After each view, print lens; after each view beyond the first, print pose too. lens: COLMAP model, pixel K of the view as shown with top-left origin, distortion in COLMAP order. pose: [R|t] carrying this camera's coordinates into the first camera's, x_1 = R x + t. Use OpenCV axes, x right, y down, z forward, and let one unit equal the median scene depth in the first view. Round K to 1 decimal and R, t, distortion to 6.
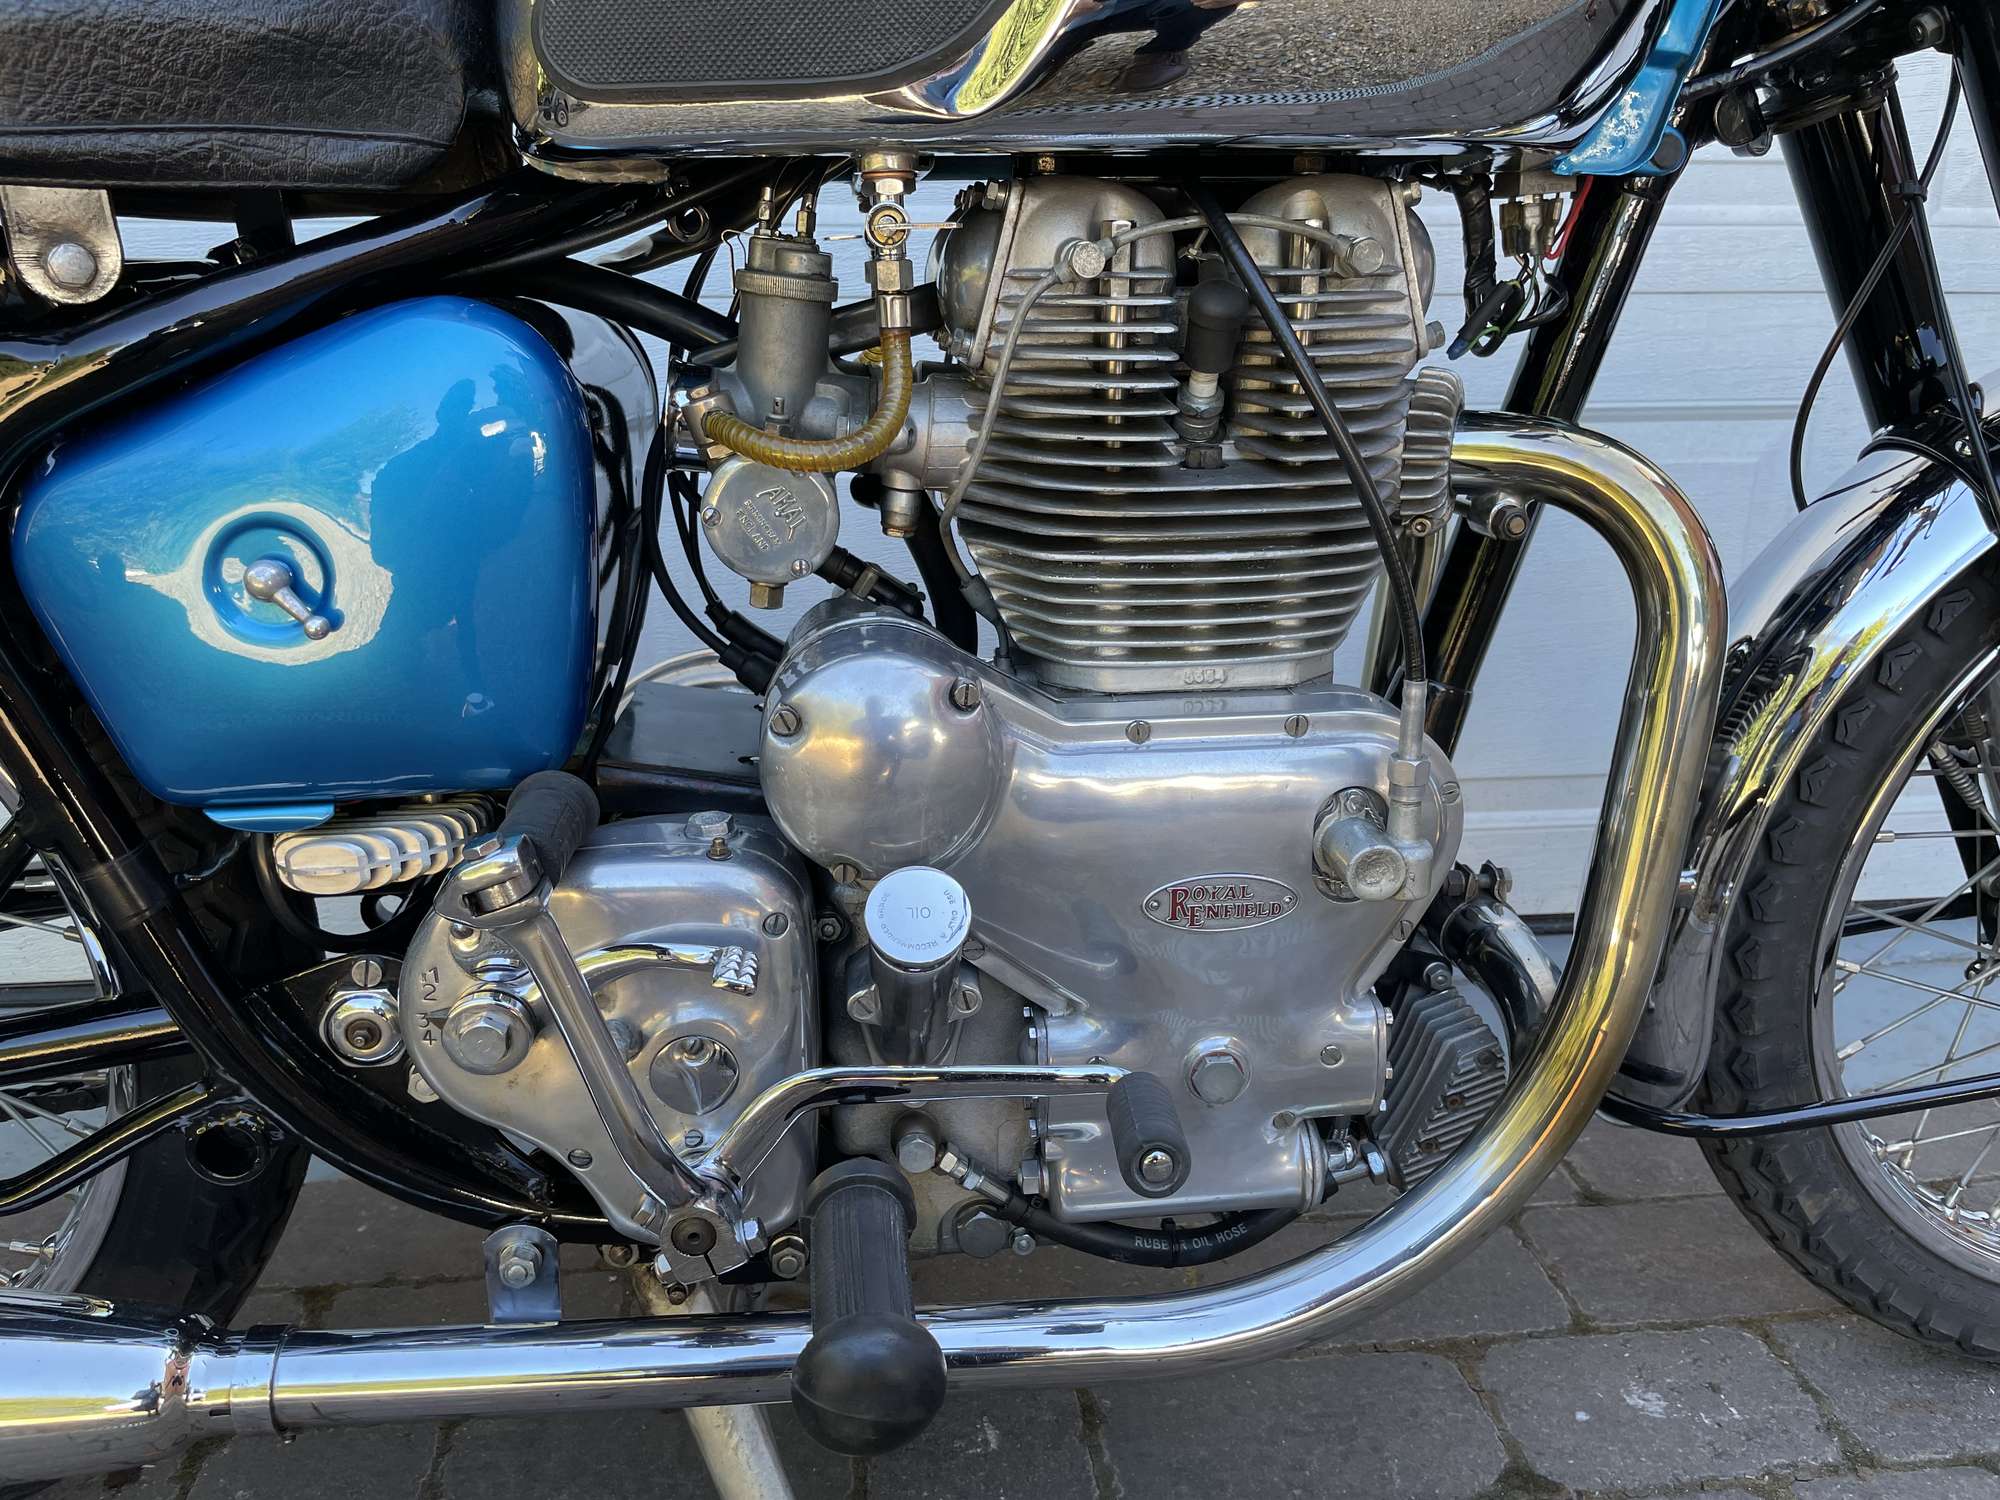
lens RADIAL K [[1507.1, 0, 1004.9], [0, 1507.1, 757.6], [0, 0, 1]] dist [0.055769, -0.088769]
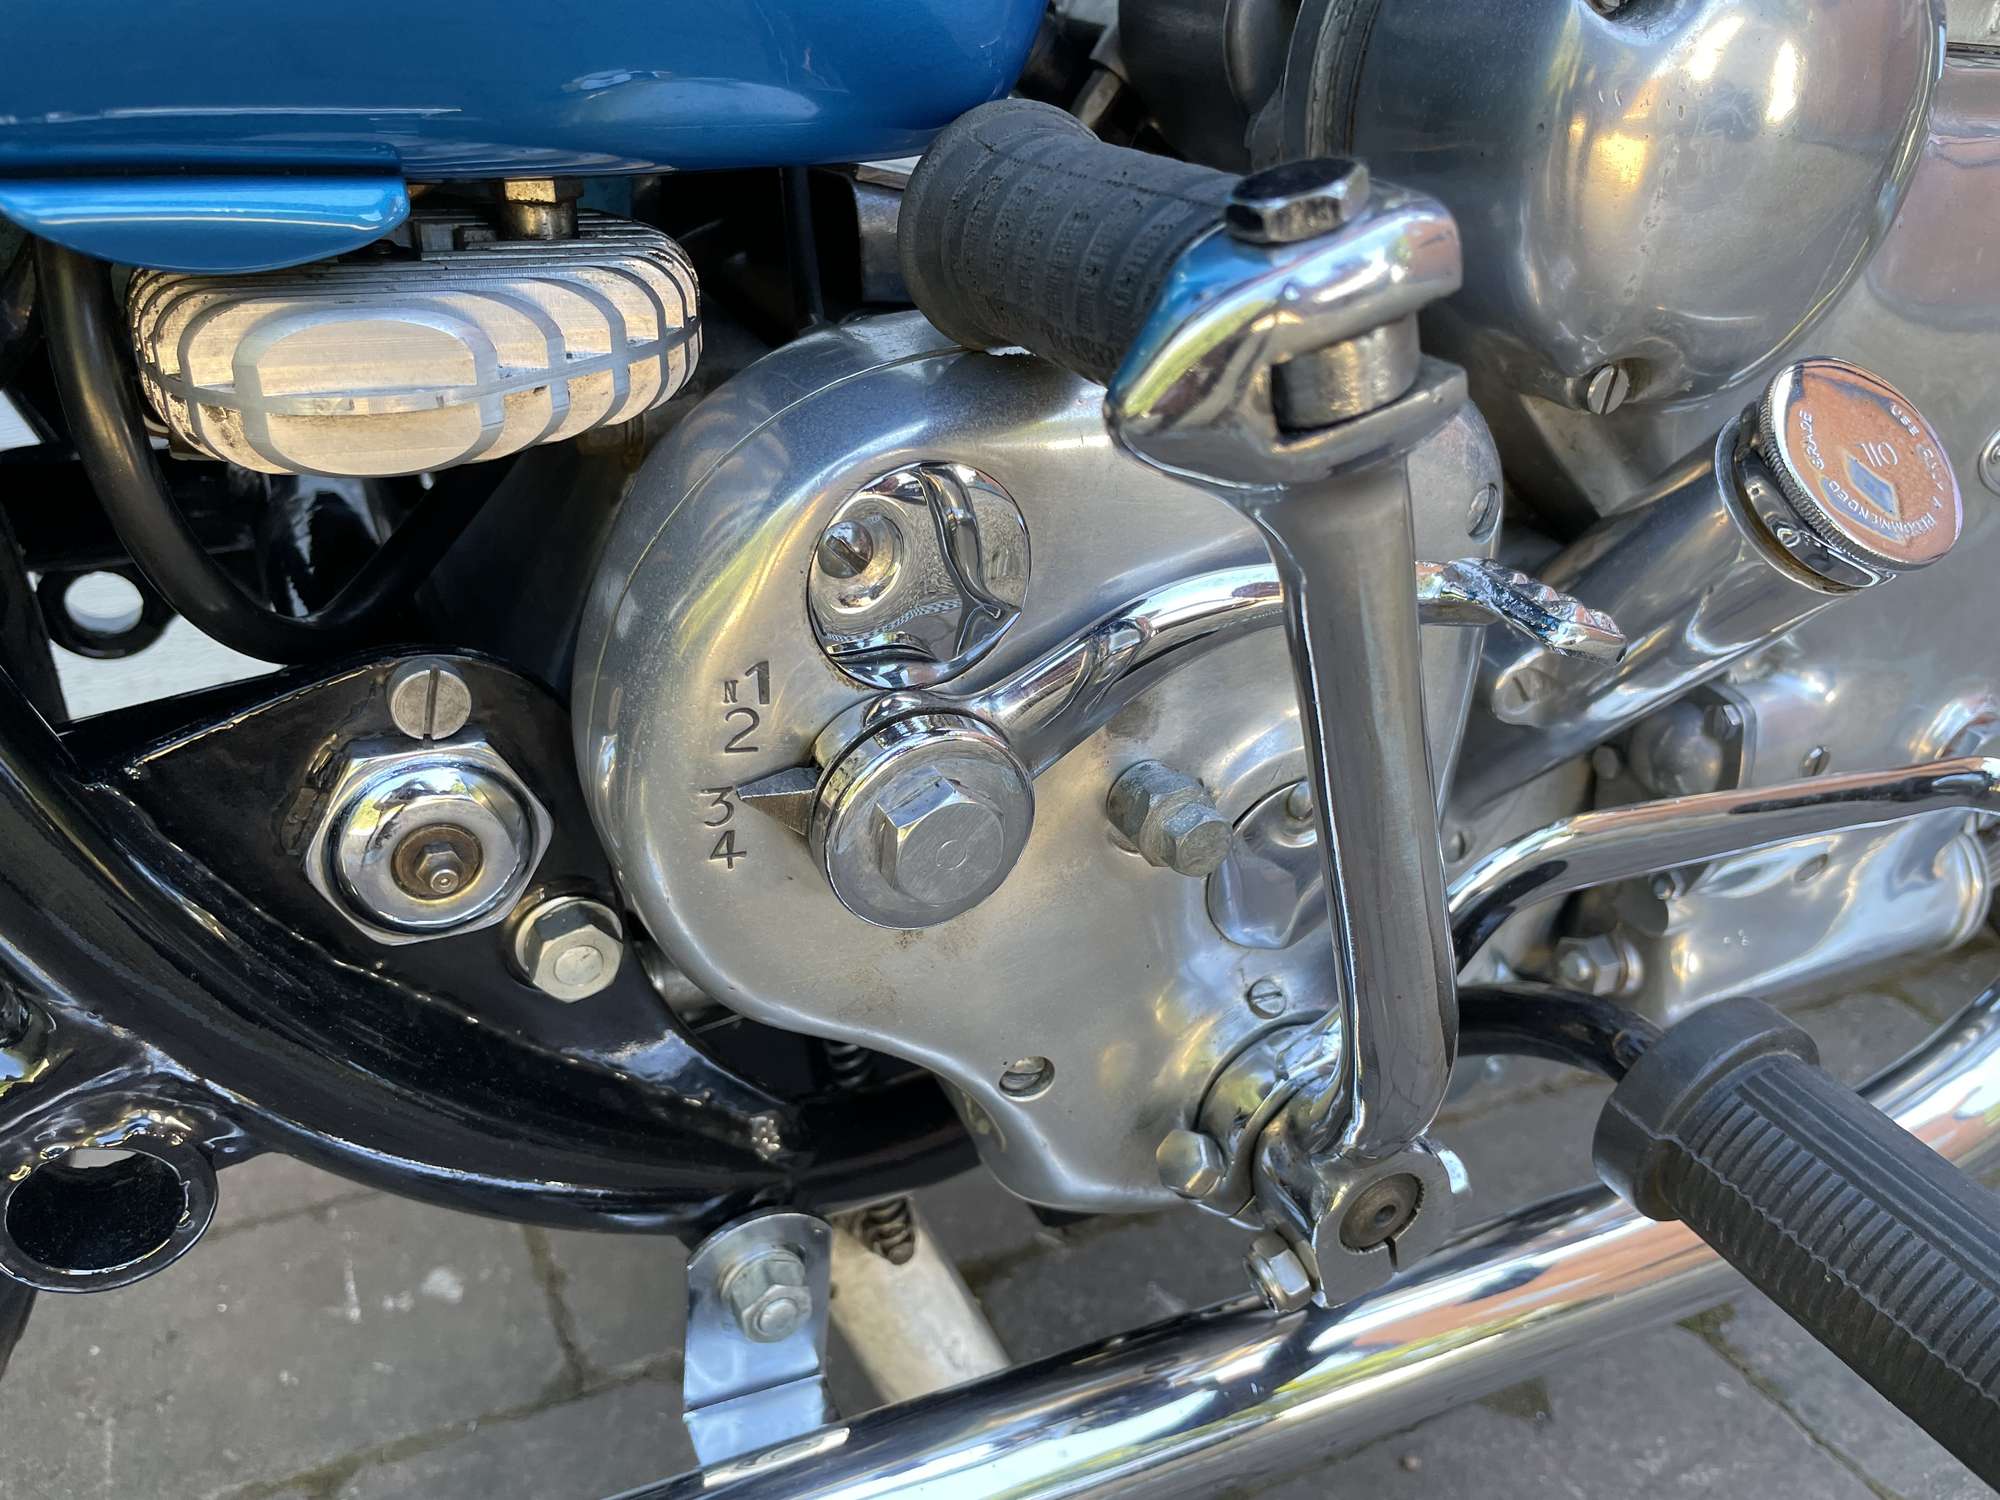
lens RADIAL K [[1507.1, 0, 999.9], [0, 1507.1, 748.6], [0, 0, 1]] dist [0.055769, -0.088769]
pose [[0.941855, -0.095074, 0.322289, -0.408800], [0.041093, 0.984528, 0.170342, 0.093822], [-0.333497, -0.147194, 0.931189, 0.595261]]
